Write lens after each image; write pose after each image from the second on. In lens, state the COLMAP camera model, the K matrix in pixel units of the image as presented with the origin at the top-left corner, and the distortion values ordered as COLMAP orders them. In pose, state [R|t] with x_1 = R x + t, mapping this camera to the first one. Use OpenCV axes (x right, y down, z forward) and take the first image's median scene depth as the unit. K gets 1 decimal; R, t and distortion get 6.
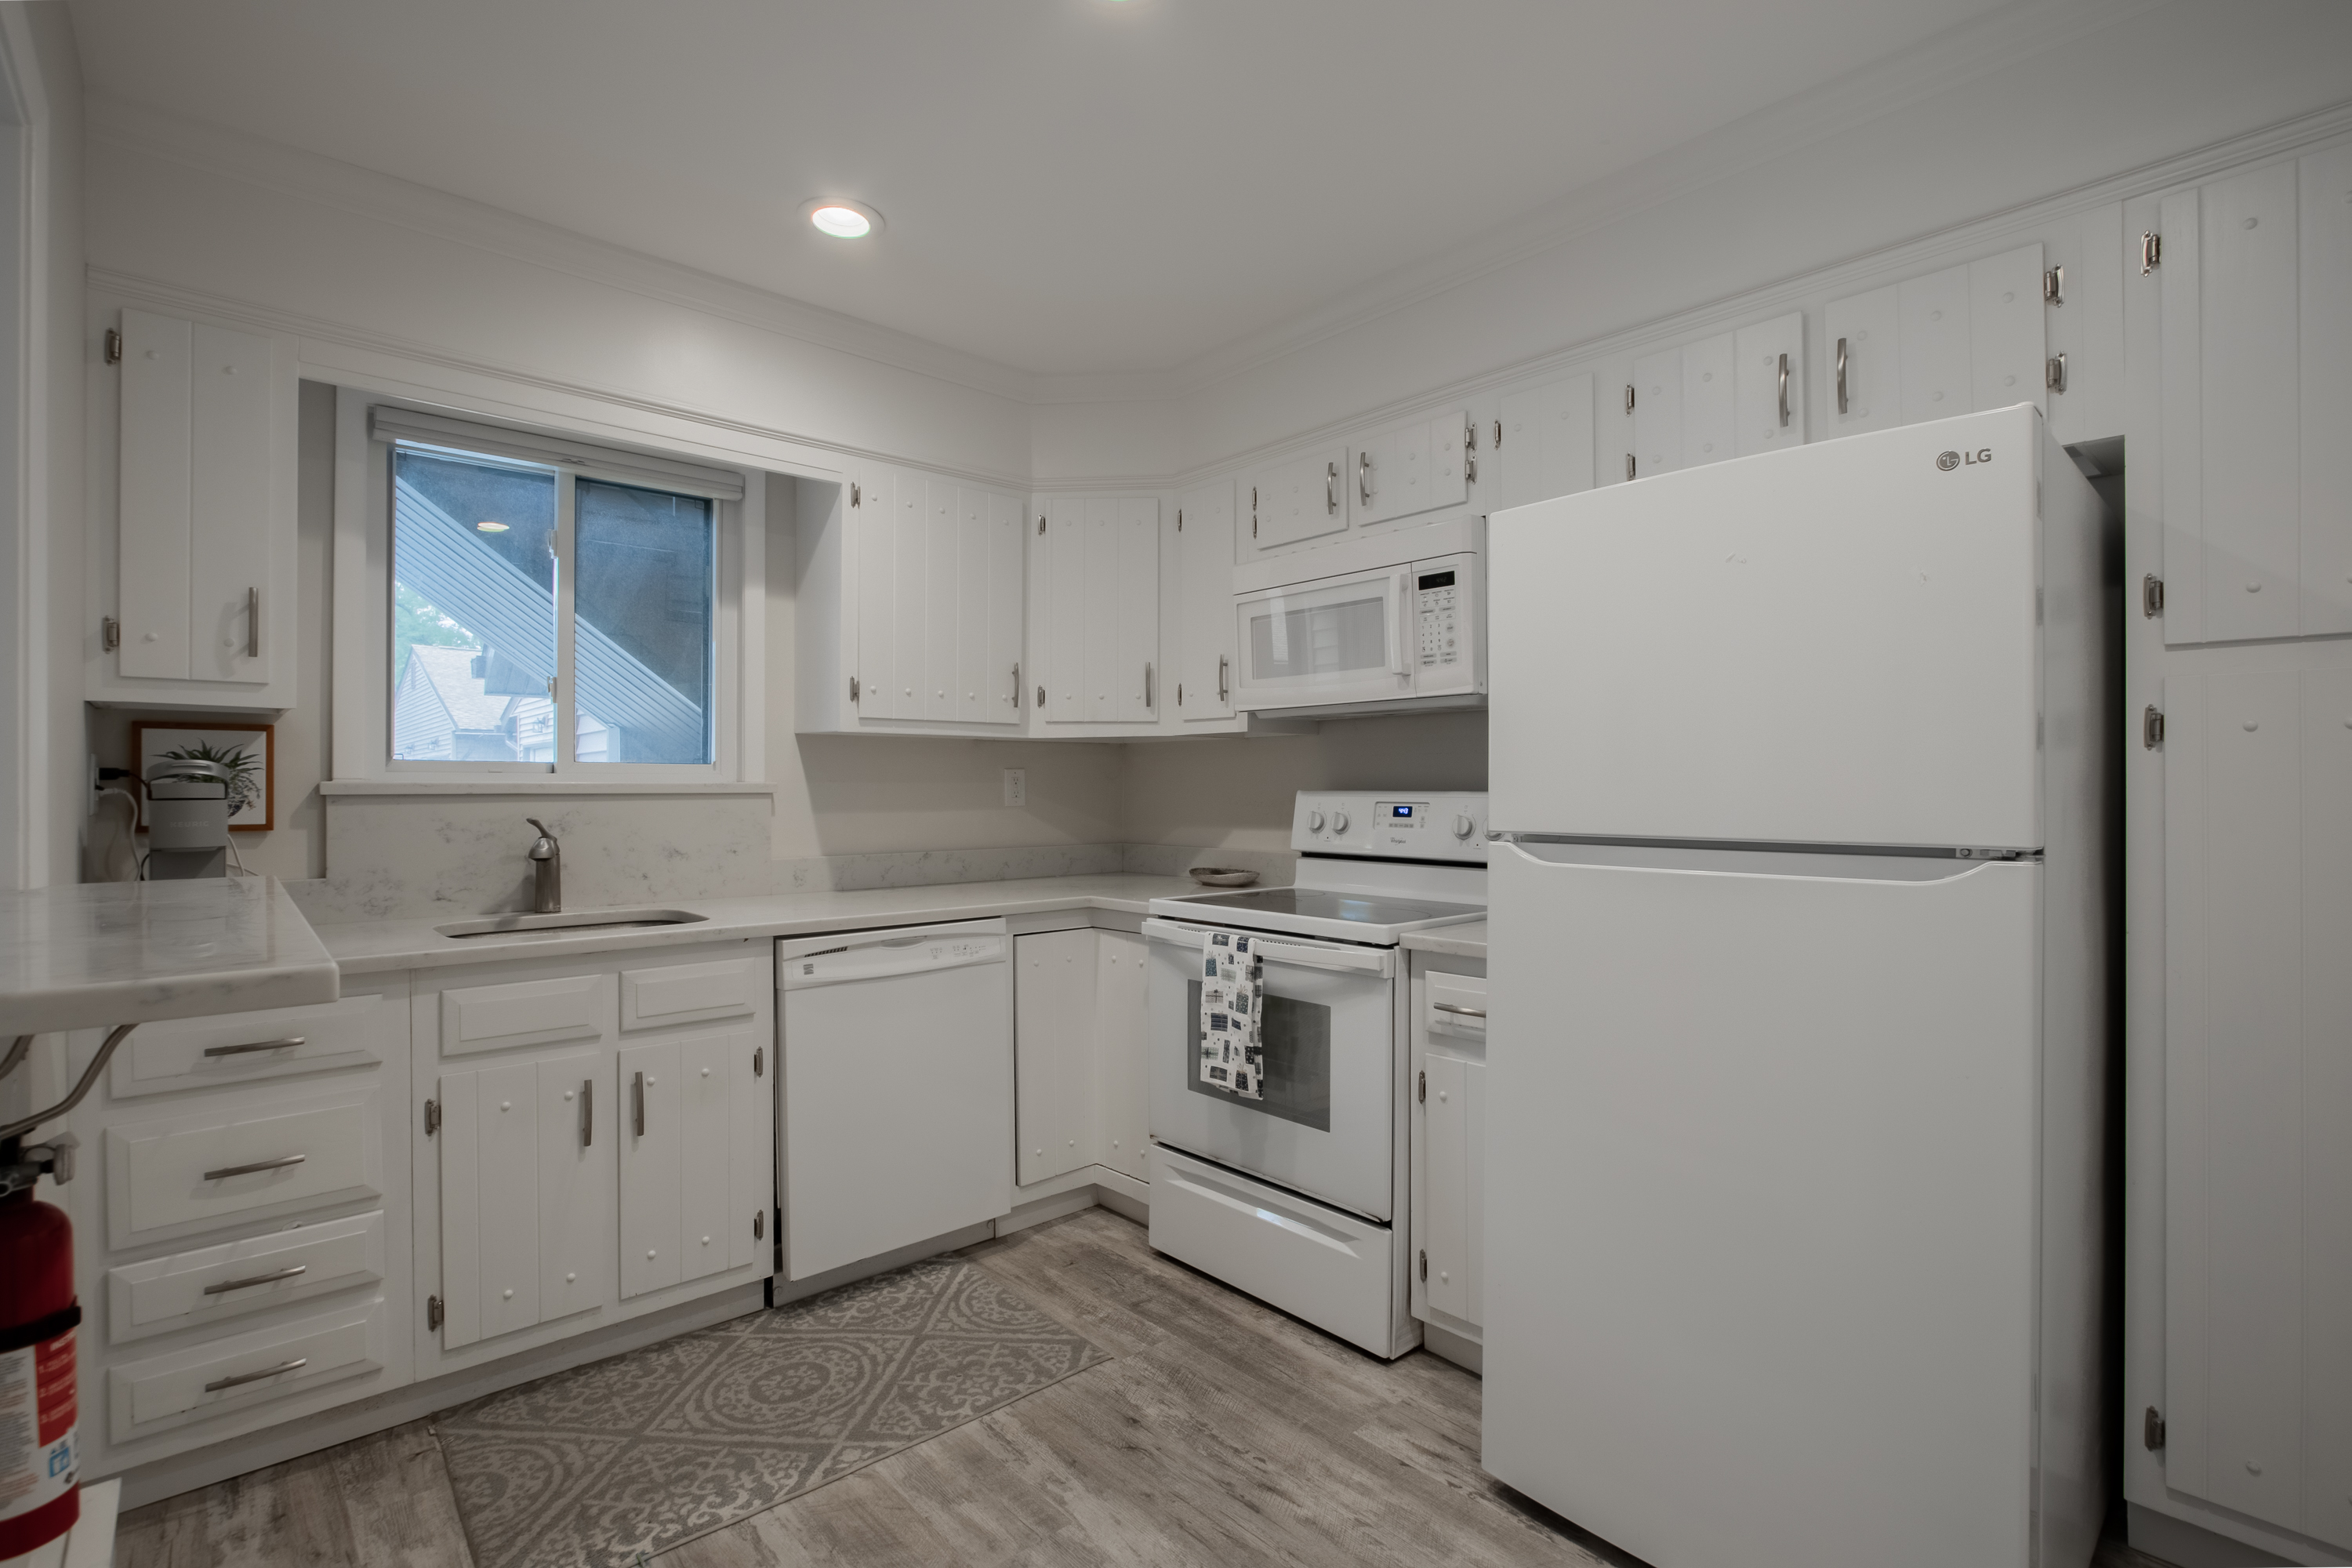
lens RADIAL K [[1094.2, 0, 1180.3], [0, 1094.2, 784.7], [0, 0, 1]] dist [-0.013755, 0.003241]
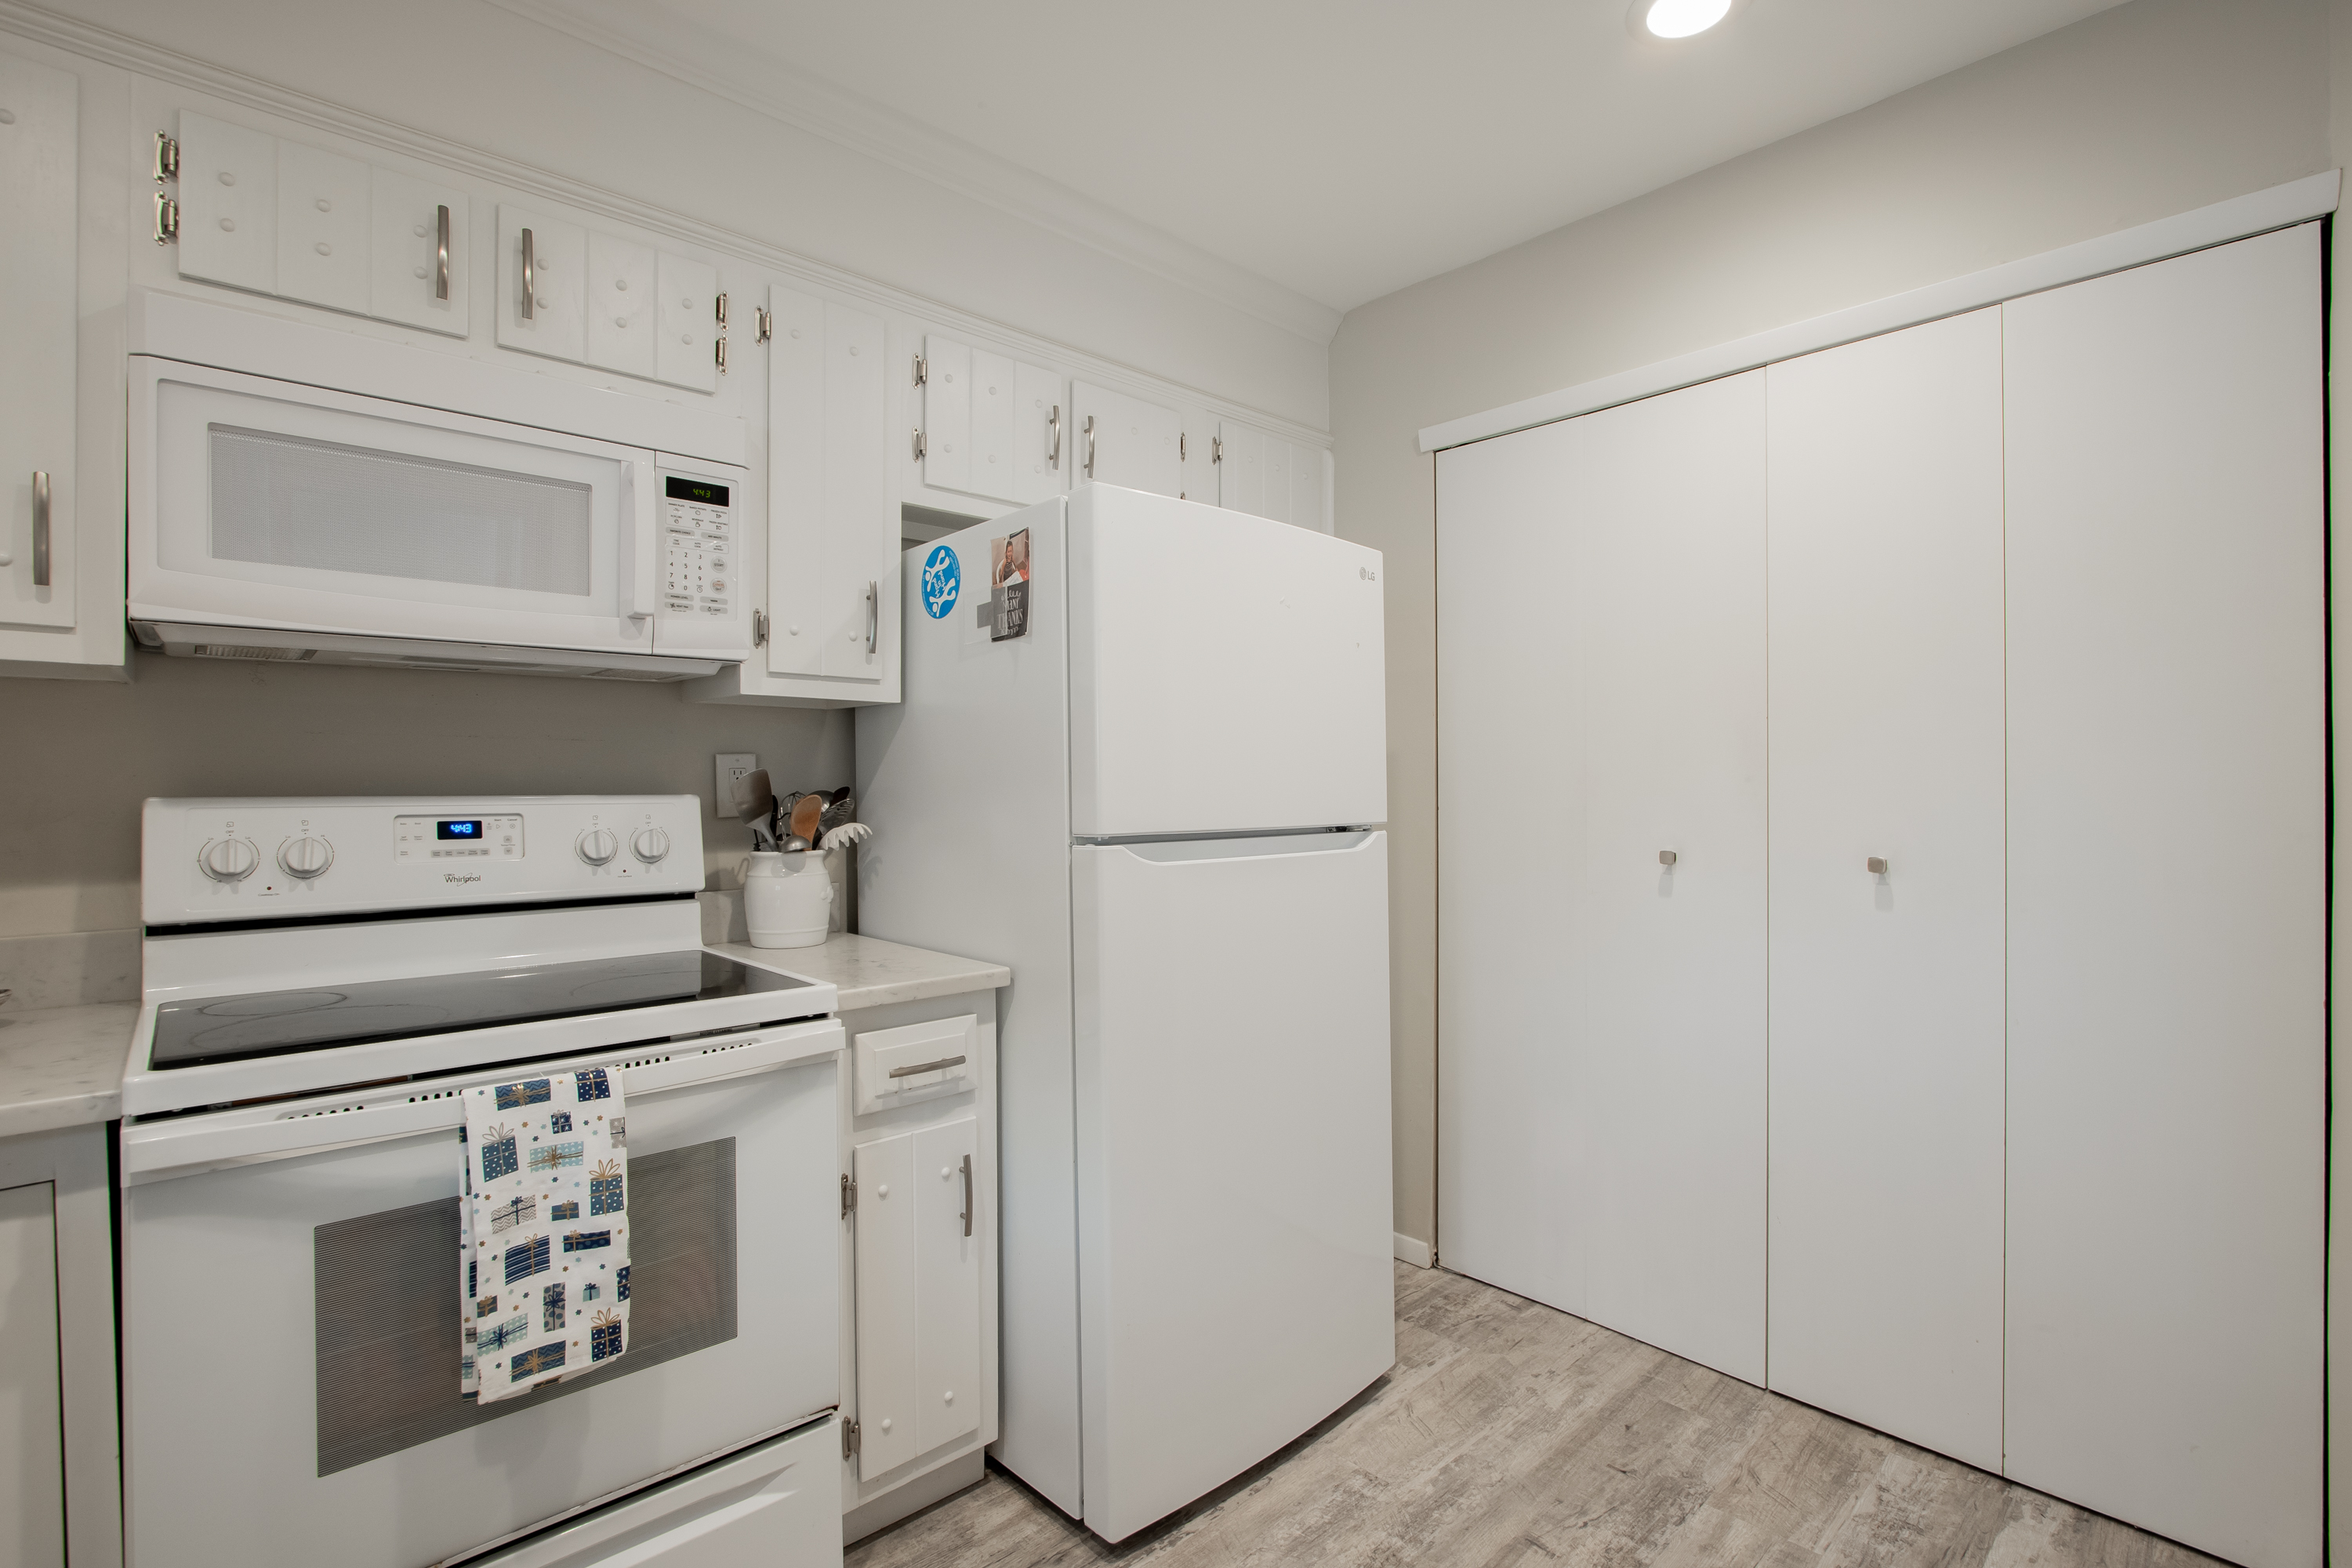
lens RADIAL K [[1094.2, 0, 1164.2], [0, 1094.2, 781.3], [0, 0, 1]] dist [-0.013755, 0.003241]
pose [[-0.002395, 0.002796, 0.999993, -0.487693], [0.002513, 0.999993, -0.002790, 0.000346], [-0.999994, 0.002506, -0.002402, 0.746696]]
